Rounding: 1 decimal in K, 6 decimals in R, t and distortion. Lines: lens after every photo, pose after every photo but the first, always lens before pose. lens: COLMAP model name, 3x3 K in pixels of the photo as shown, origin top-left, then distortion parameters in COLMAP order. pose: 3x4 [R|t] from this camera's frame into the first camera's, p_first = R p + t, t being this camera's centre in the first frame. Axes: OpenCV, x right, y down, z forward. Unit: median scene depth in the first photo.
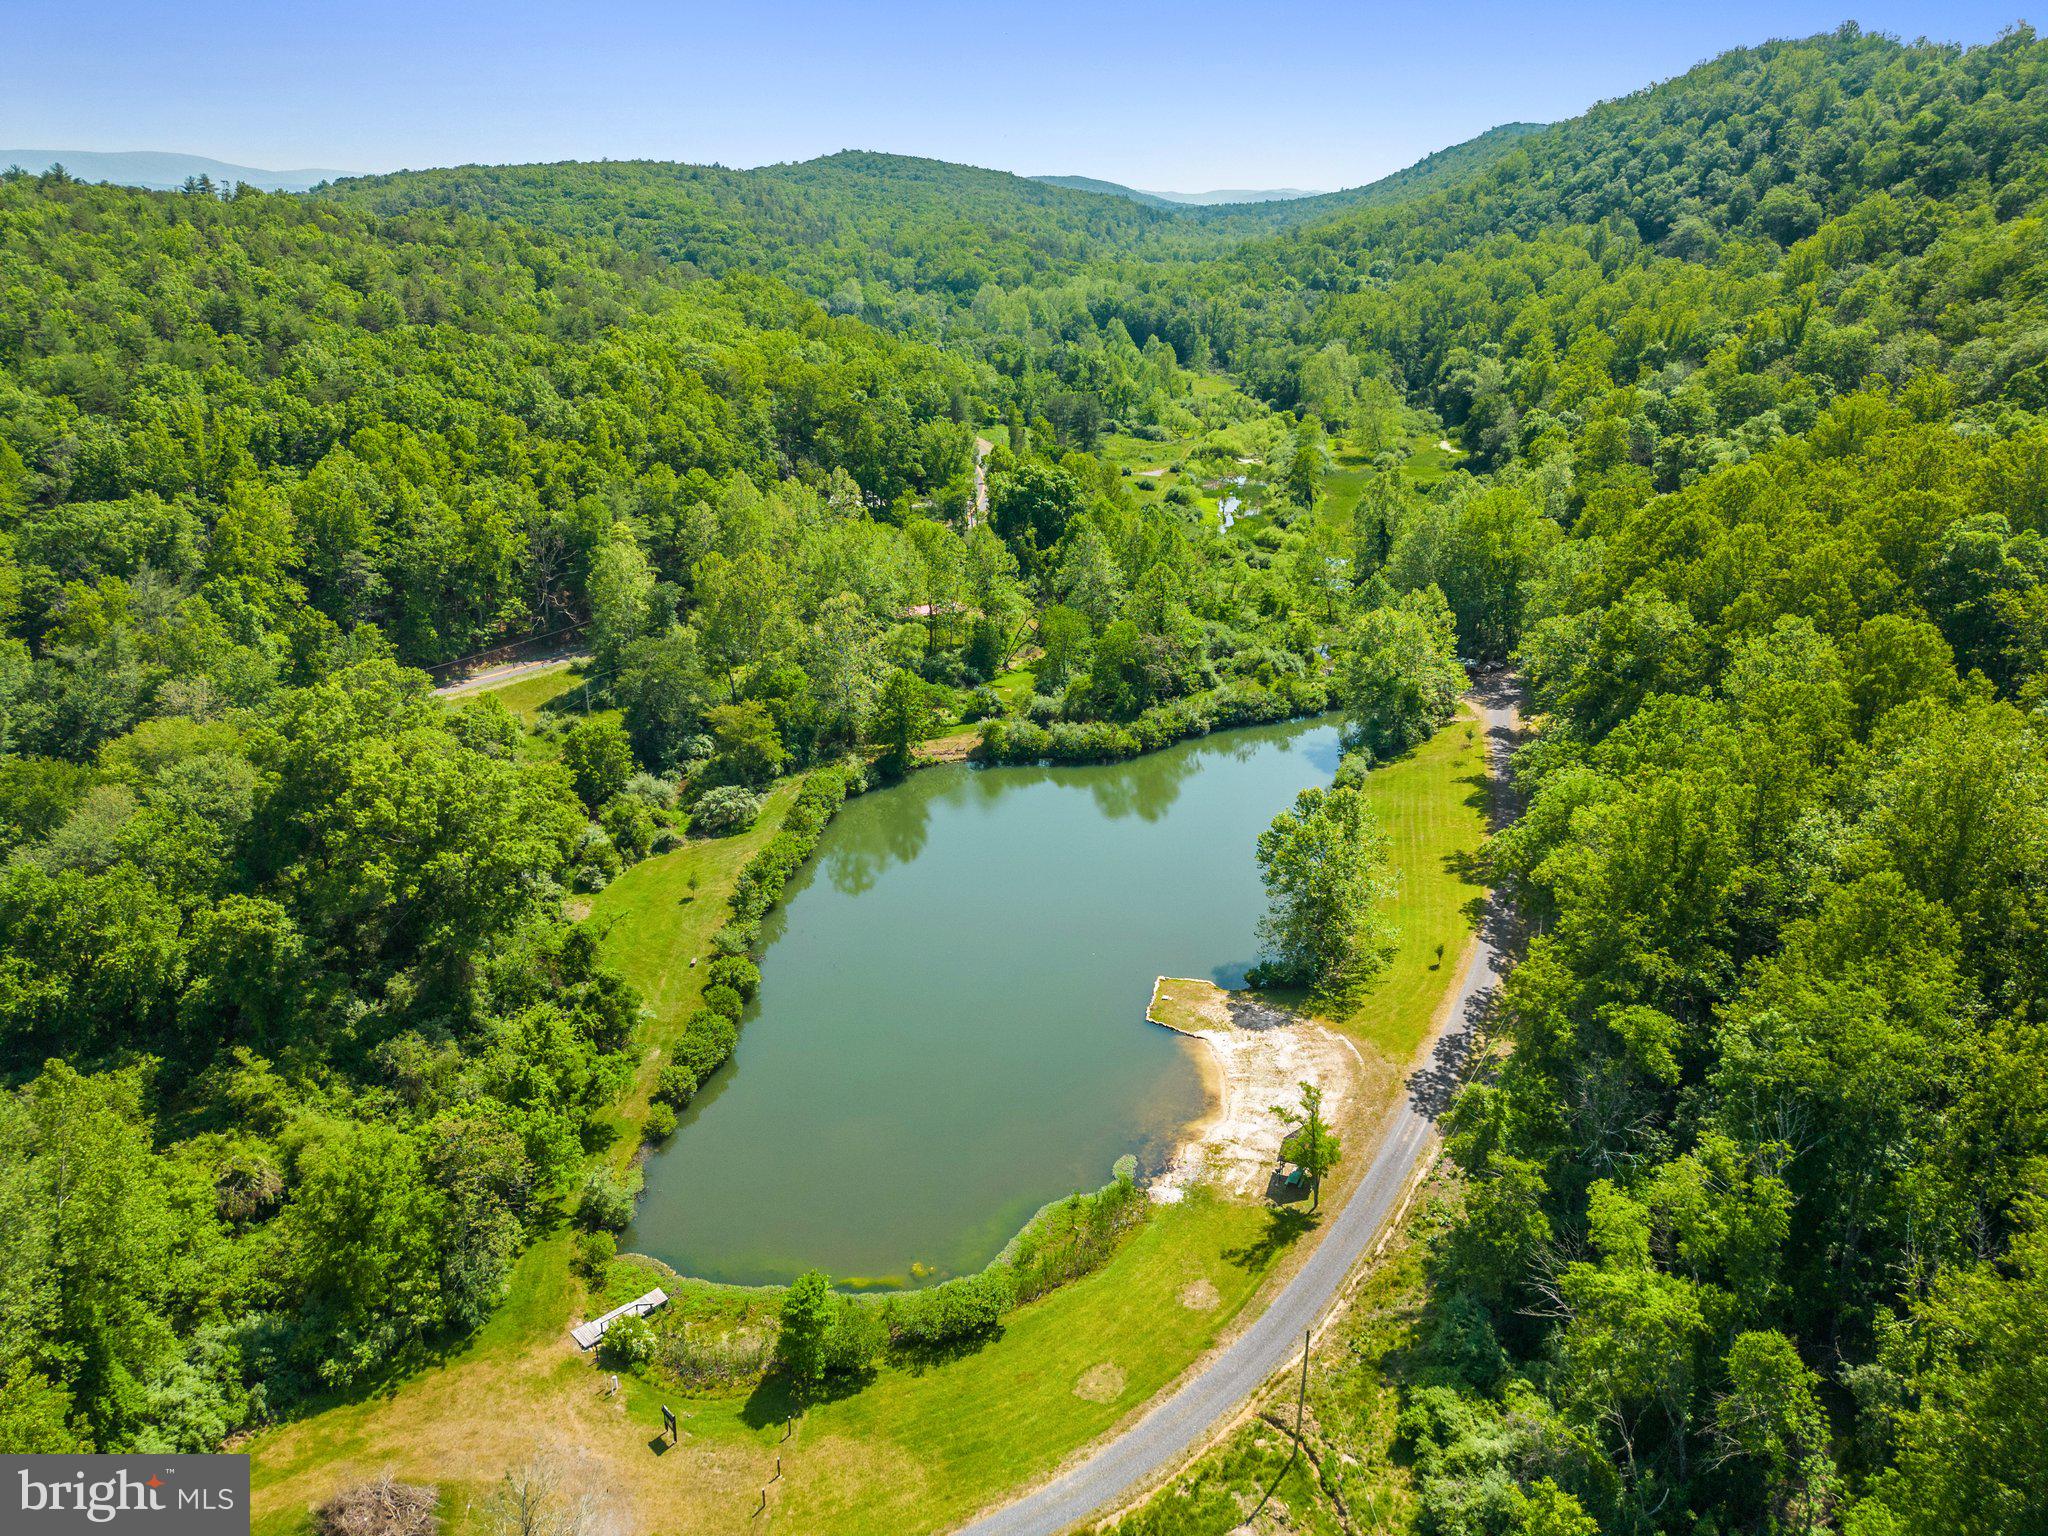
lens RADIAL K [[1434.9, 0, 1029.9], [0, 1434.9, 751.0], [0, 0, 1]] dist [0.031184, -0.012148]
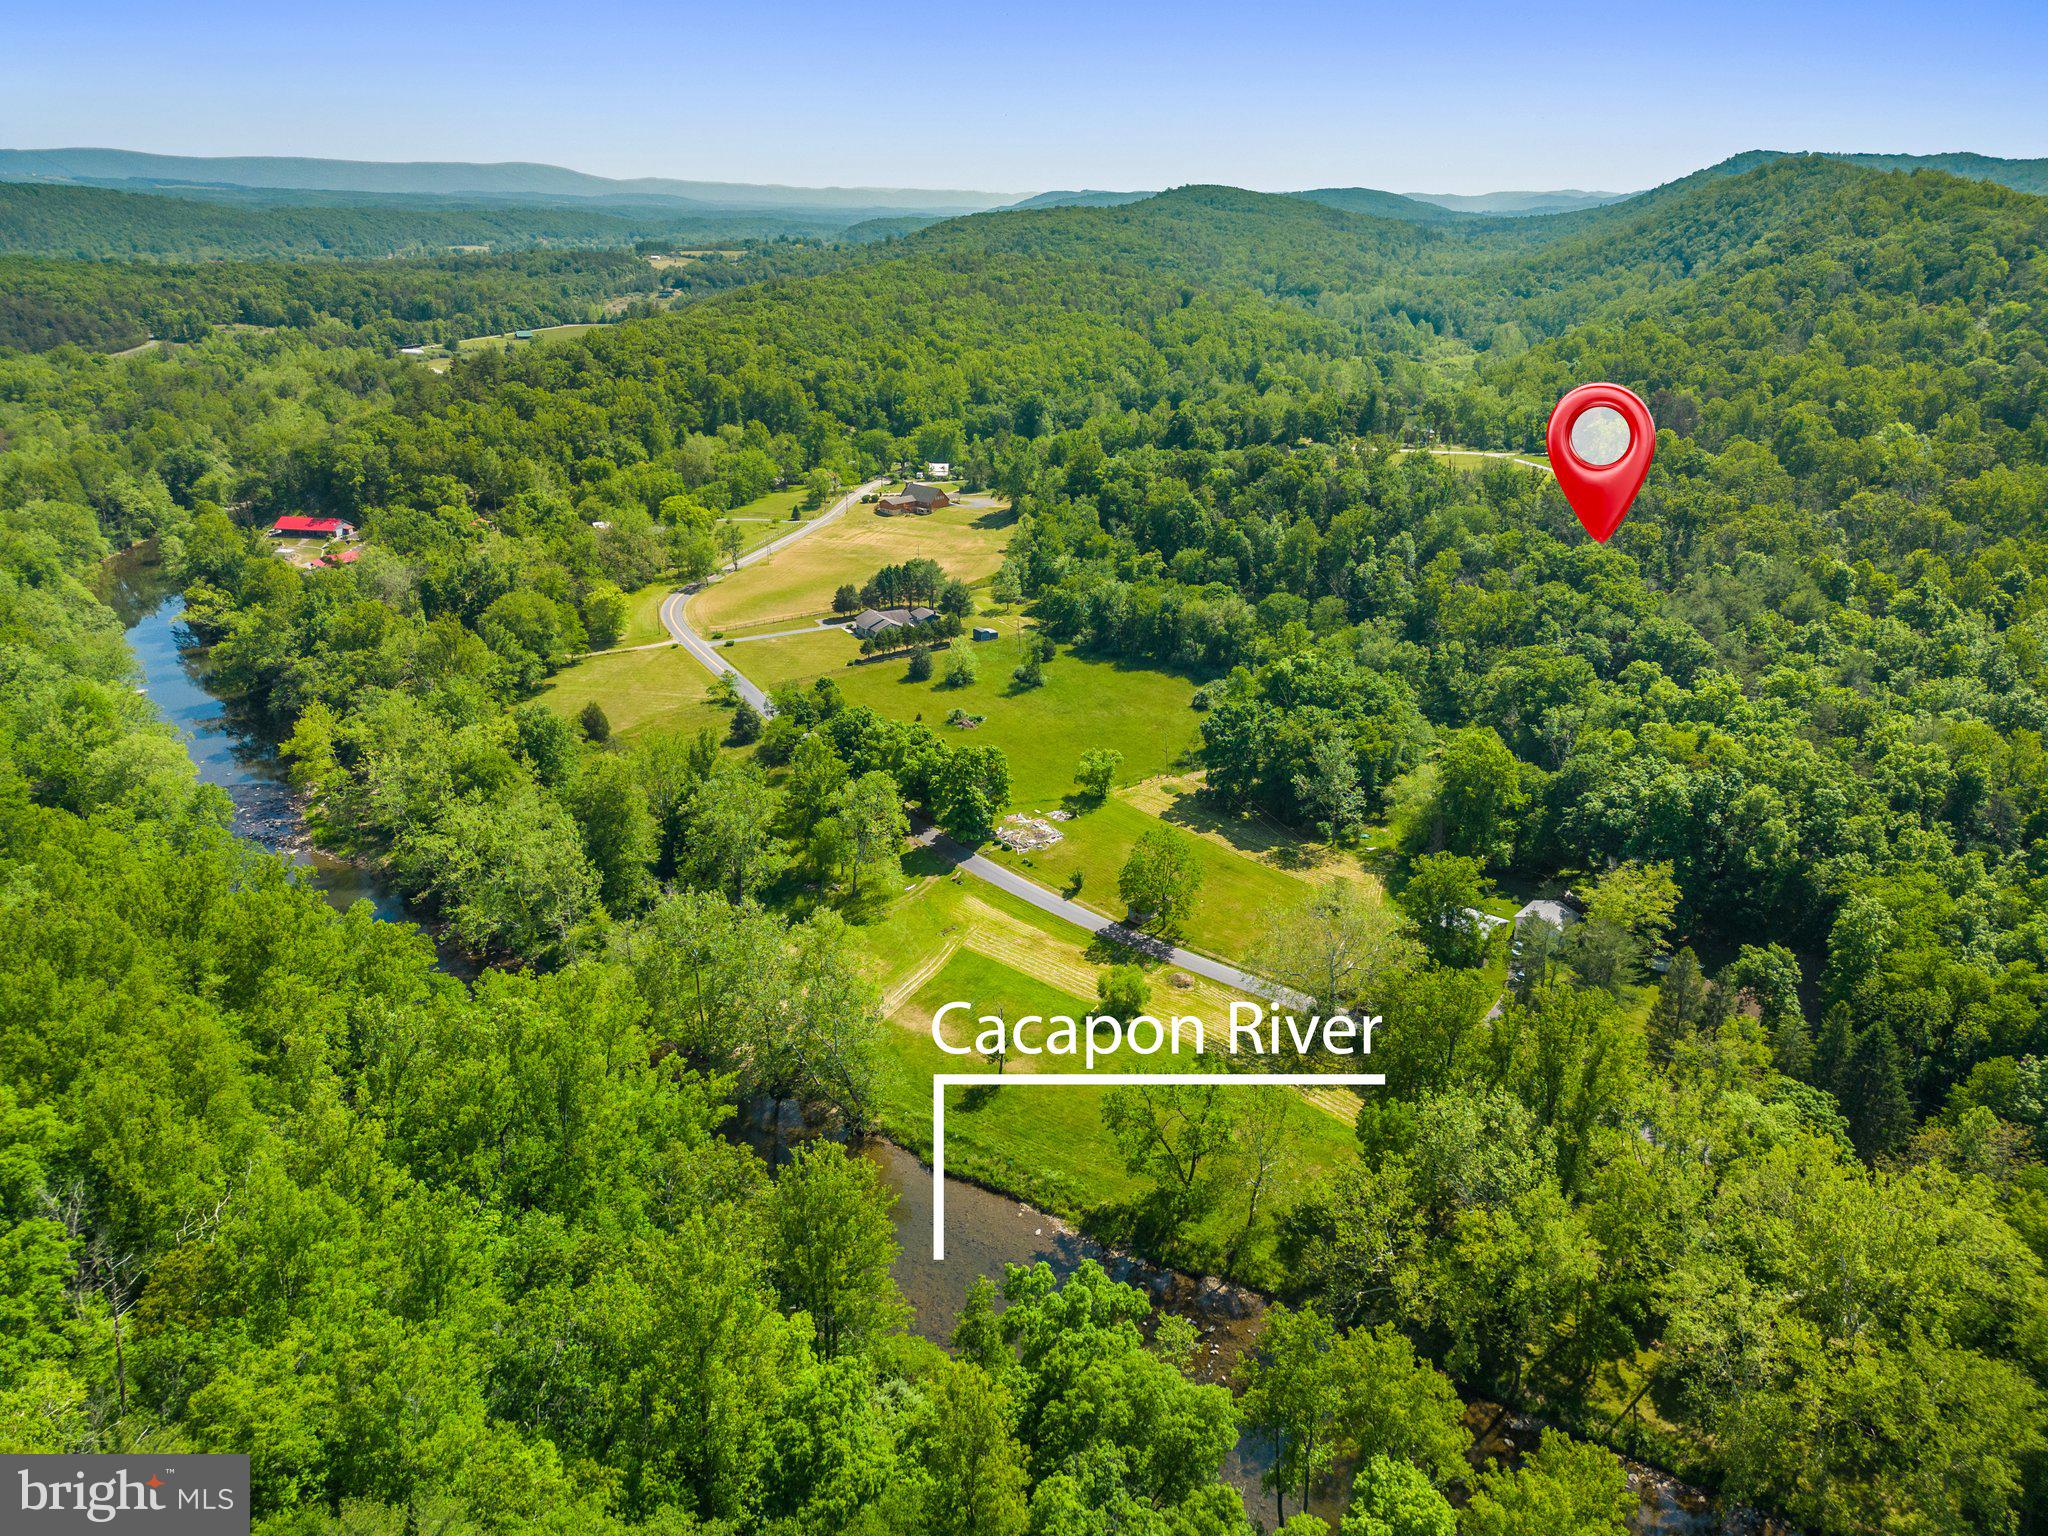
lens RADIAL K [[1434.9, 0, 1035.2], [0, 1434.9, 765.7], [0, 0, 1]] dist [0.031184, -0.012148]
pose [[0.985601, 0.061047, -0.157685, -0.159133], [-0.059827, 0.998131, 0.012476, 0.595712], [0.158151, -0.002862, 0.987411, -1.871985]]
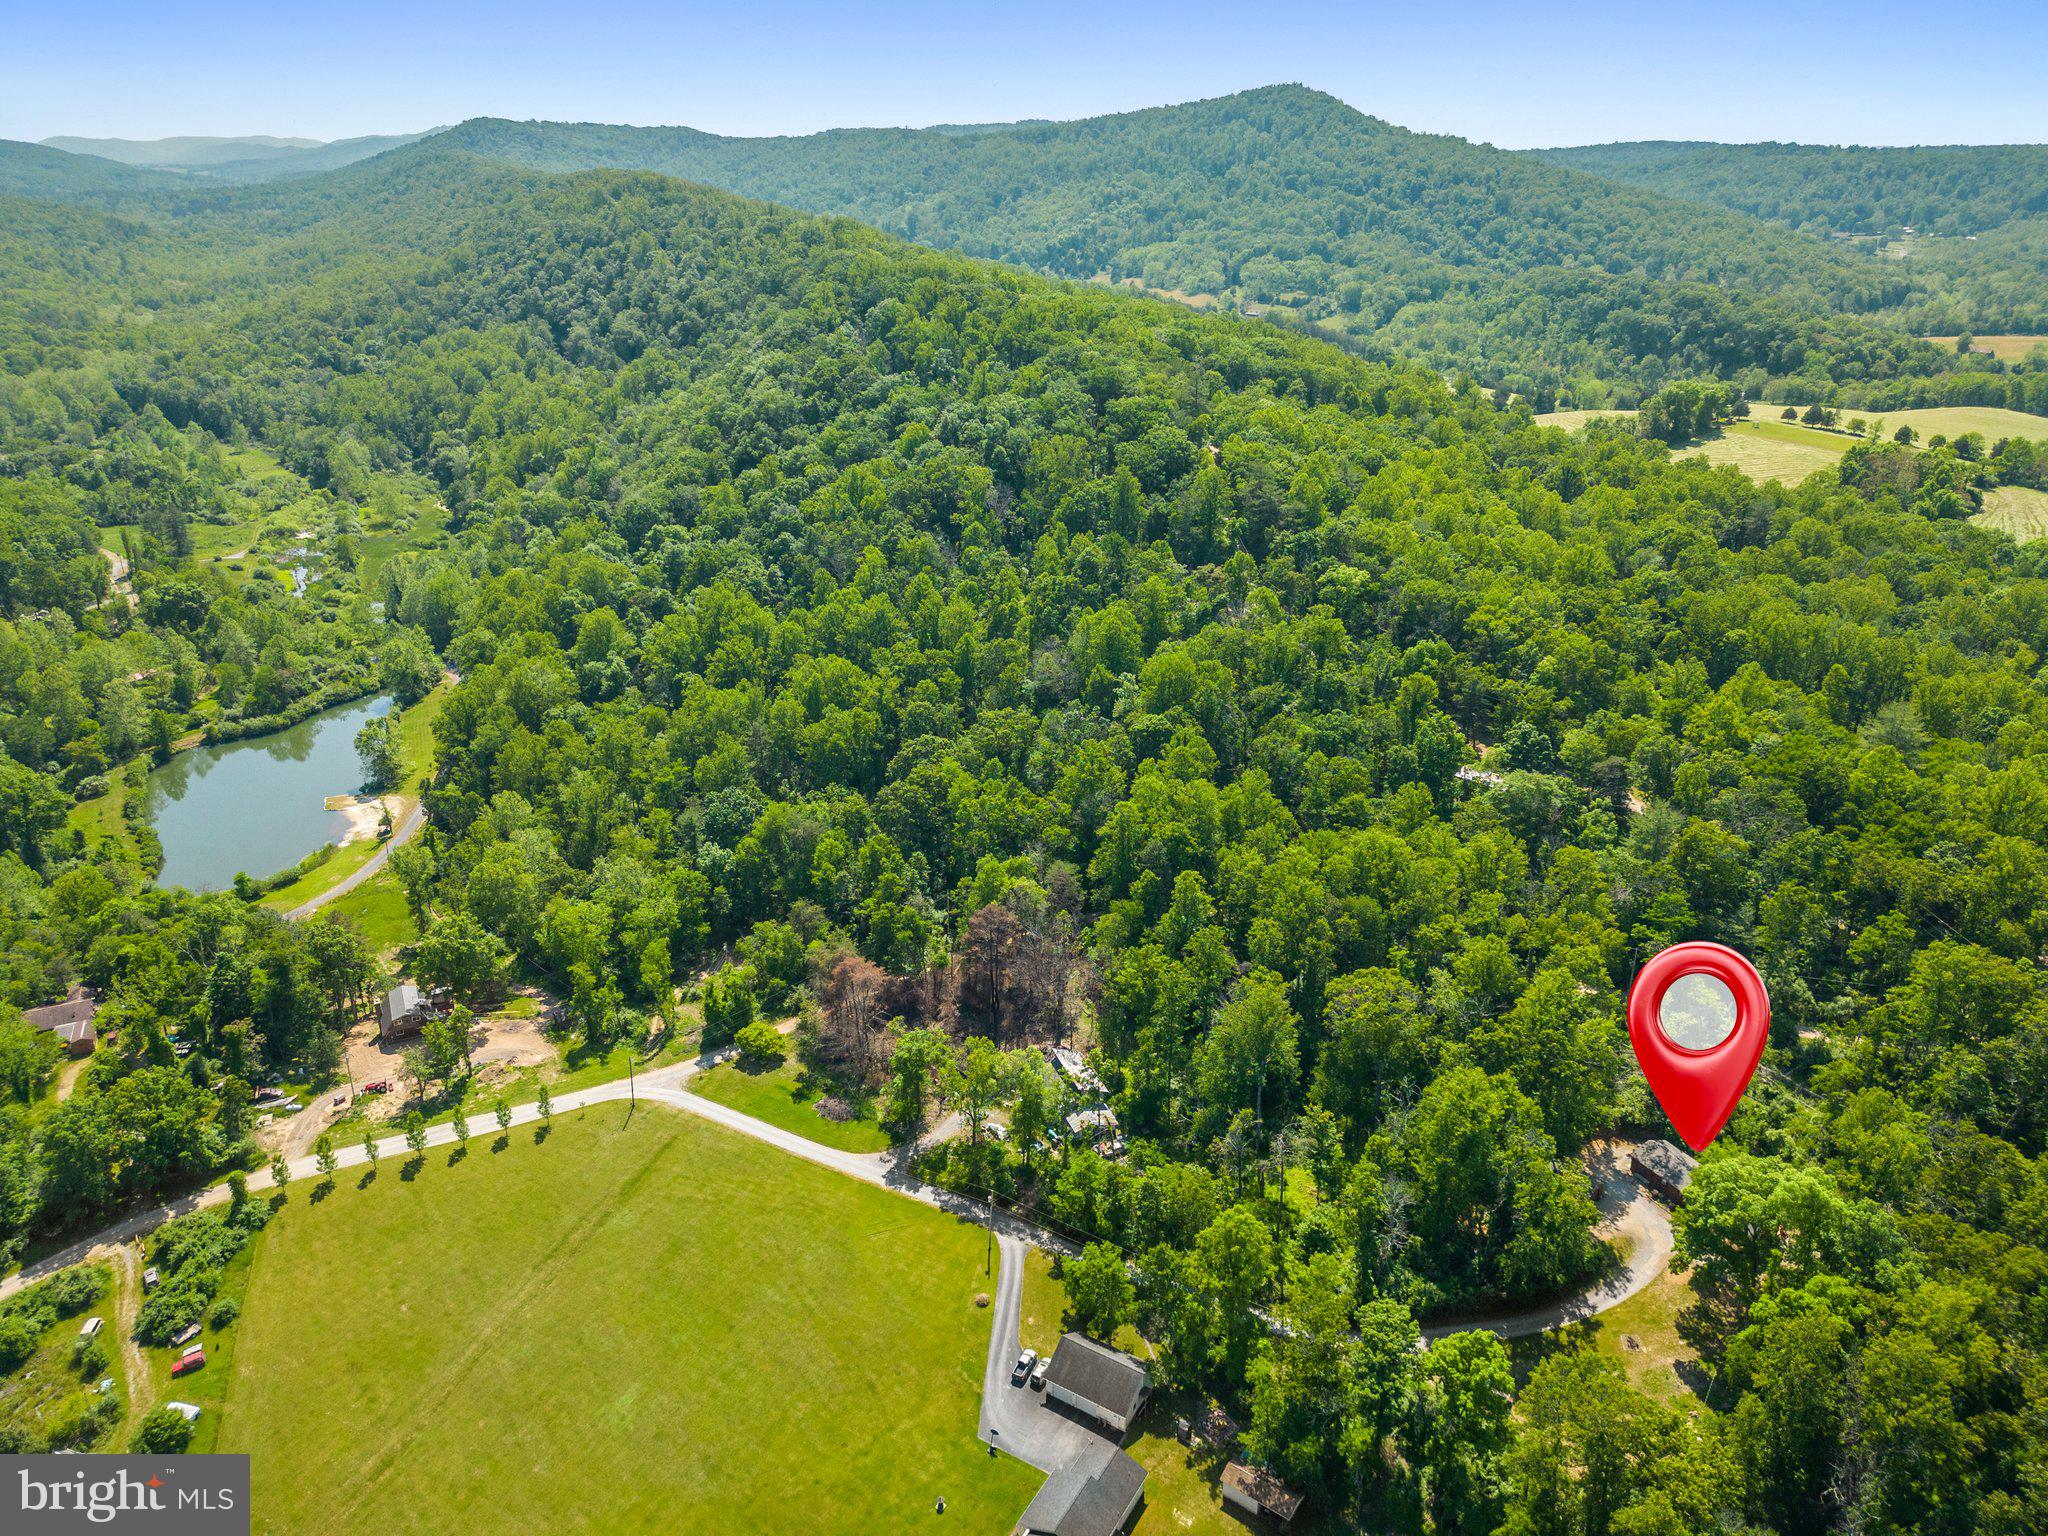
lens RADIAL K [[1434.9, 0, 1029.0], [0, 1434.9, 766.0], [0, 0, 1]] dist [0.031184, -0.012148]
pose [[0.815822, -0.221171, 0.534338, -0.115627], [0.197934, 0.974962, 0.101348, 0.036474], [-0.543375, 0.023082, 0.839173, -0.857926]]
